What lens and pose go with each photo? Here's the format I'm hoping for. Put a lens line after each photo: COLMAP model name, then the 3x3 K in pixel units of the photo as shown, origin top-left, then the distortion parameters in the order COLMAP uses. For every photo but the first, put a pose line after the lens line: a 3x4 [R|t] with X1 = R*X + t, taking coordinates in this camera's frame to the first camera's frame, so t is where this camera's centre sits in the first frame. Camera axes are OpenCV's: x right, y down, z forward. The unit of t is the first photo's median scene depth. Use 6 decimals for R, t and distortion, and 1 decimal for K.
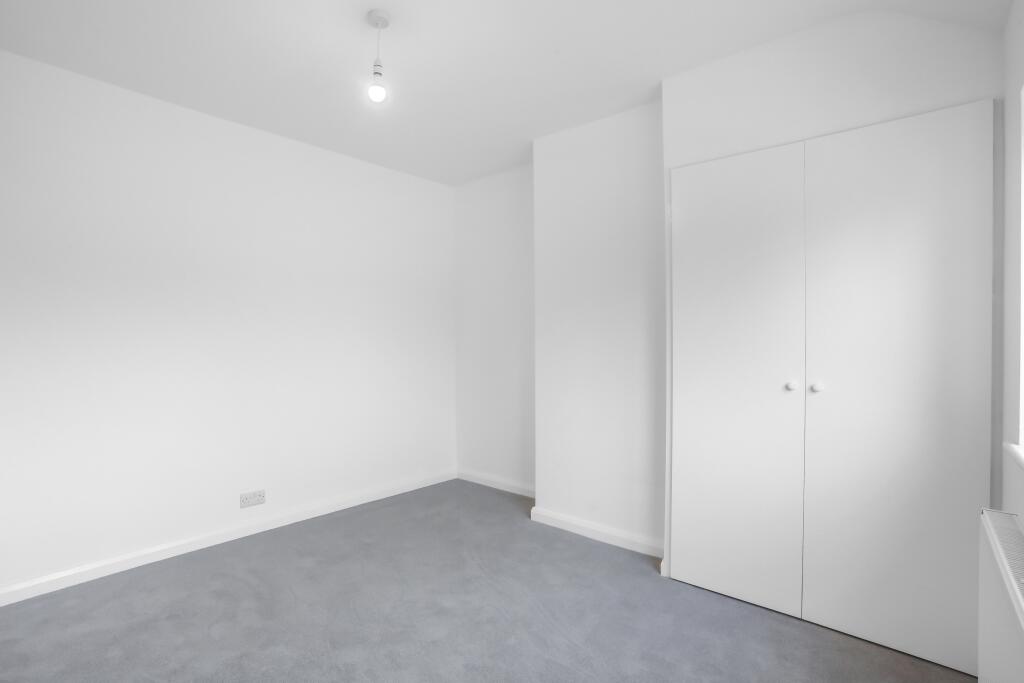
lens RADIAL K [[493.2, 0, 514.7], [0, 493.2, 341.4], [0, 0, 1]] dist [0.003428, 0.000585]
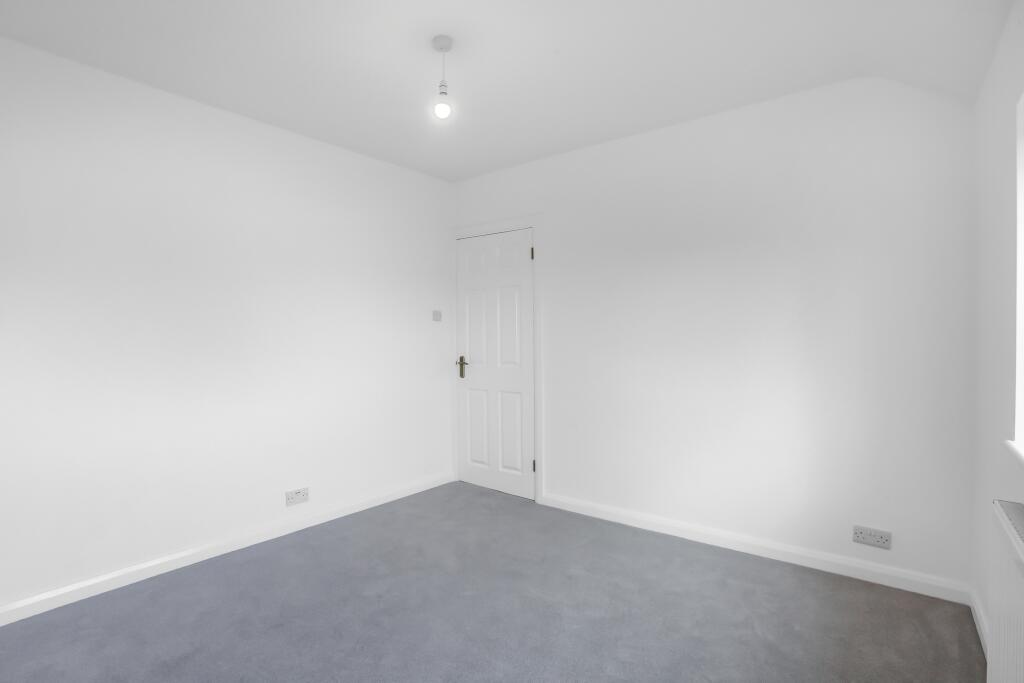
lens RADIAL K [[533.1, 0, 509.4], [0, 533.1, 339.2], [0, 0, 1]] dist [-0.000200, 0.001310]
pose [[0.999083, -0.019285, 0.038237, -0.186081], [0.019510, 0.999794, -0.005519, 0.010836], [-0.038123, 0.006260, 0.999253, -0.179402]]
